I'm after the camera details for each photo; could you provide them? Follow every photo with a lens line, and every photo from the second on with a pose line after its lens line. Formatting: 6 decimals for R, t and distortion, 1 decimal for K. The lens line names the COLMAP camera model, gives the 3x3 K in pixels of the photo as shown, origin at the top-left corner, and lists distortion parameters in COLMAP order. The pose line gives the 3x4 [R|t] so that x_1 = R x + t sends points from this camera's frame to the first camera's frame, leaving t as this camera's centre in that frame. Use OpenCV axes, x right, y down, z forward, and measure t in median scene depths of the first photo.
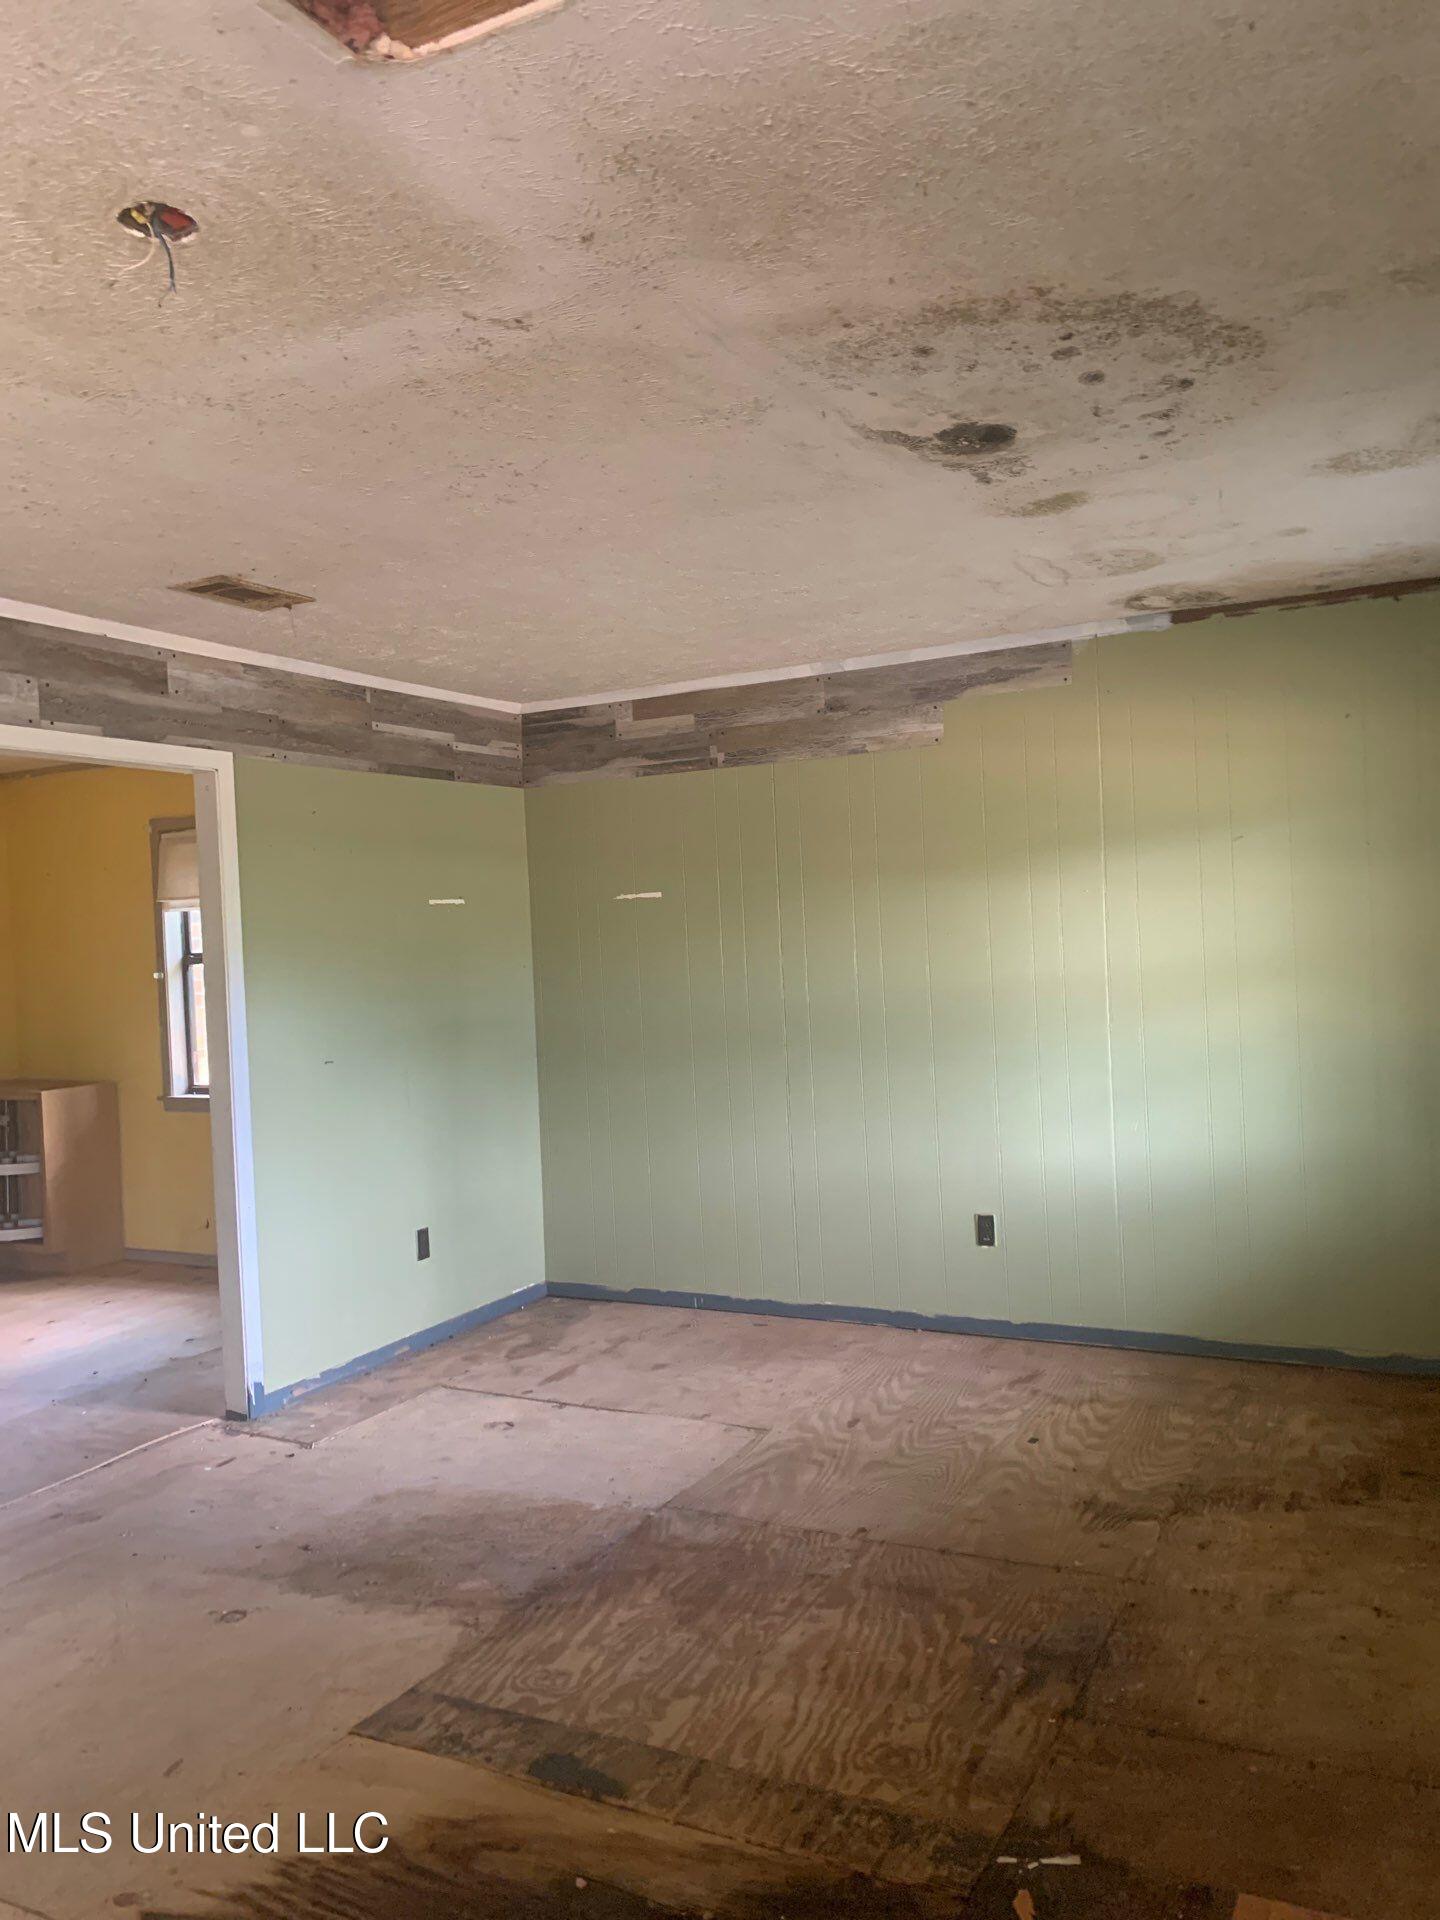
lens RADIAL K [[1423.7, 0, 726.8], [0, 1423.7, 966.0], [0, 0, 1]] dist [-0.008410, -0.008362]
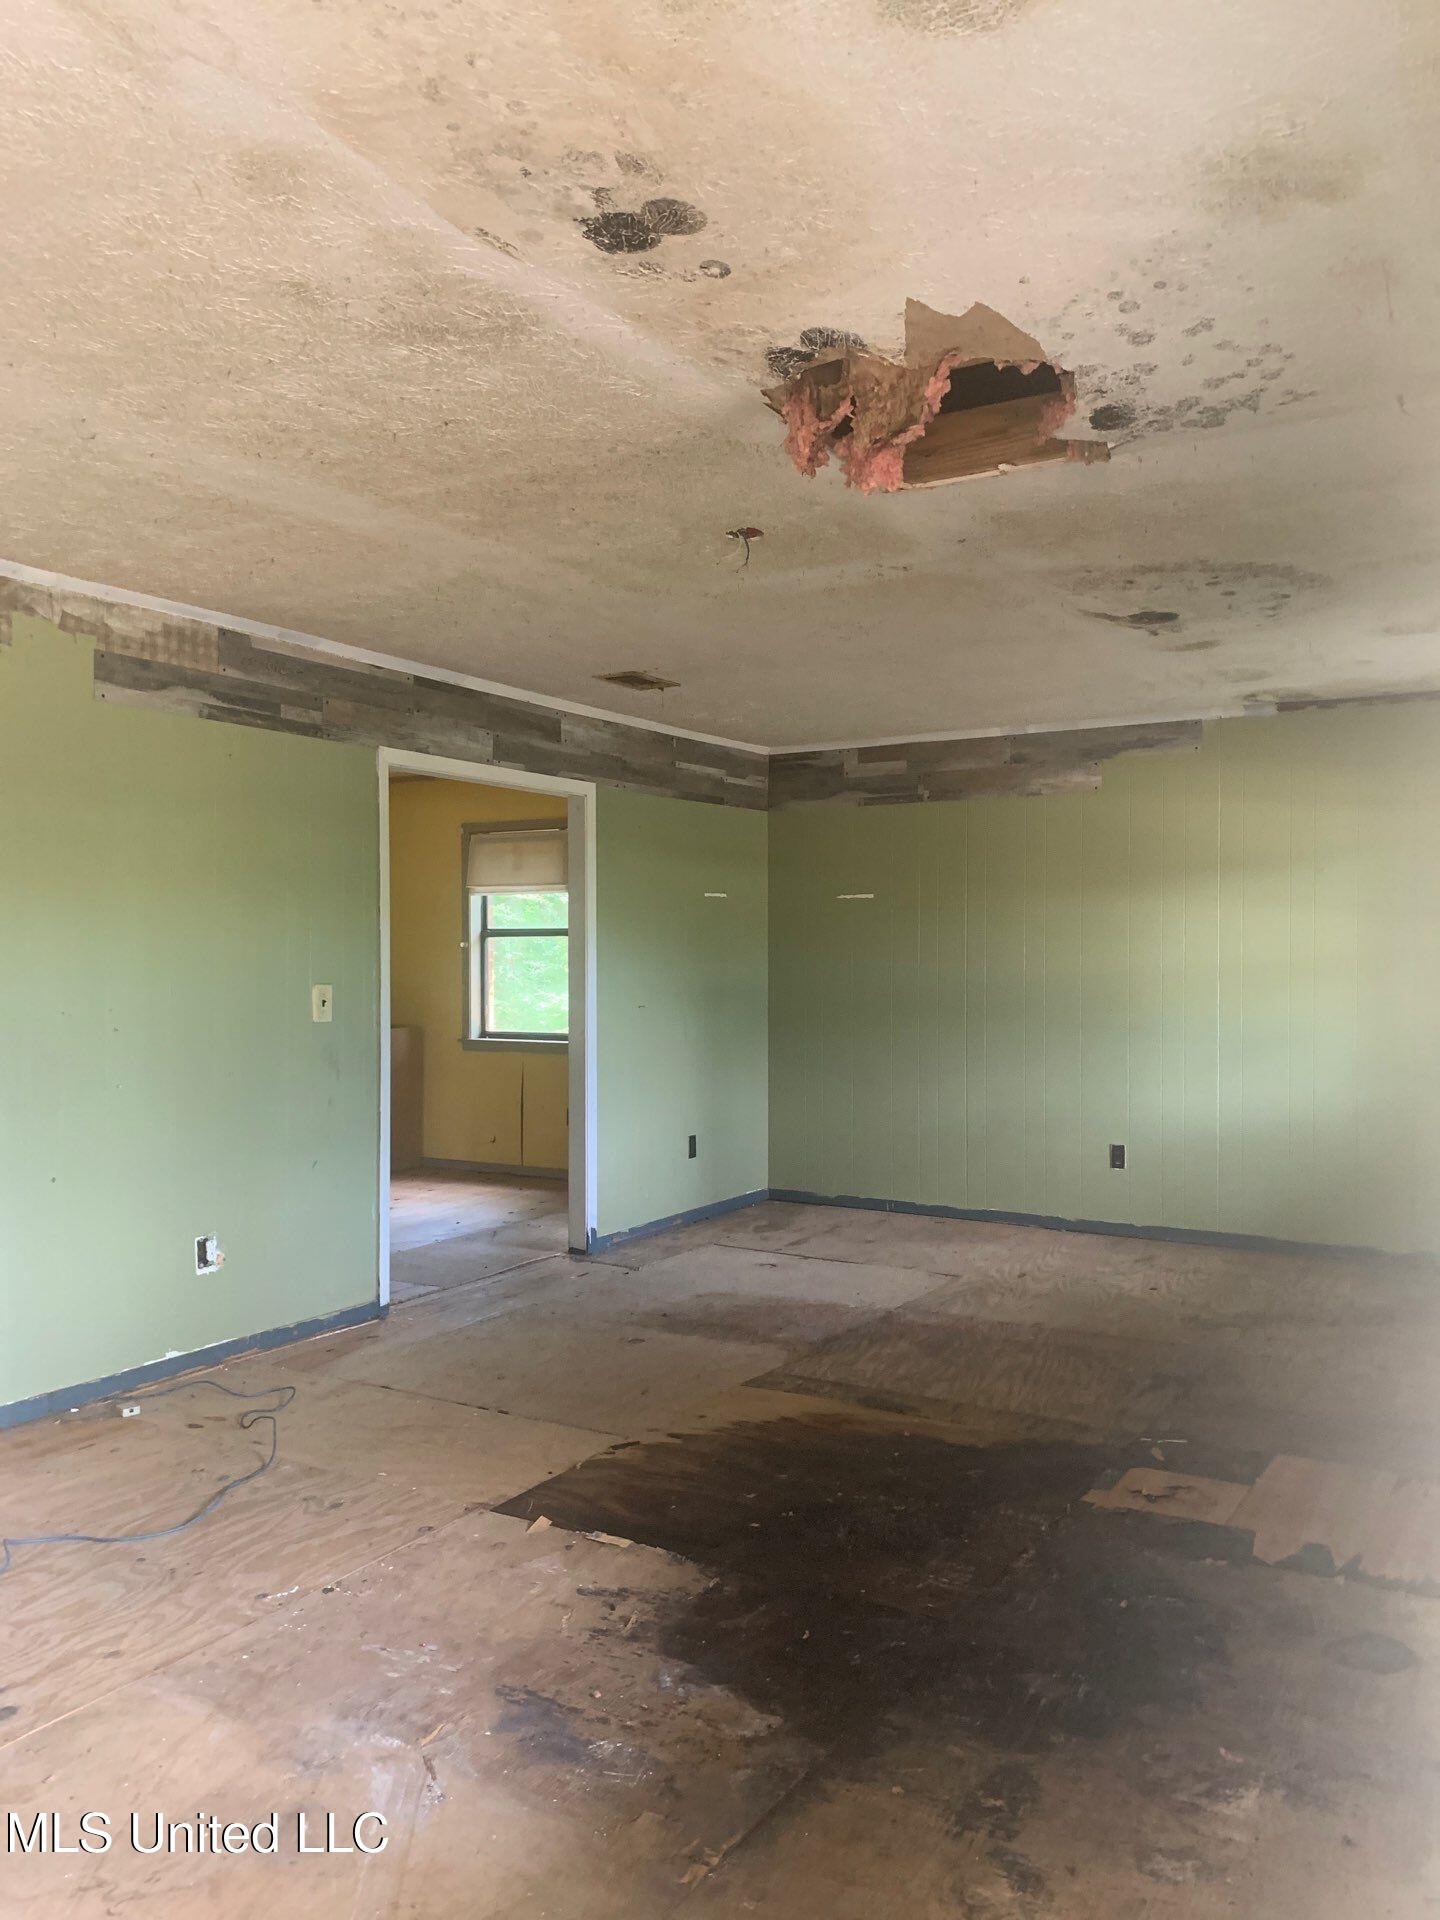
lens RADIAL K [[1423.7, 0, 711.5], [0, 1423.7, 965.6], [0, 0, 1]] dist [-0.008410, -0.008362]
pose [[0.996195, 0.042264, -0.076215, -0.111443], [-0.042818, 0.999067, -0.005658, 0.033680], [0.075904, 0.008900, 0.997075, -0.389705]]
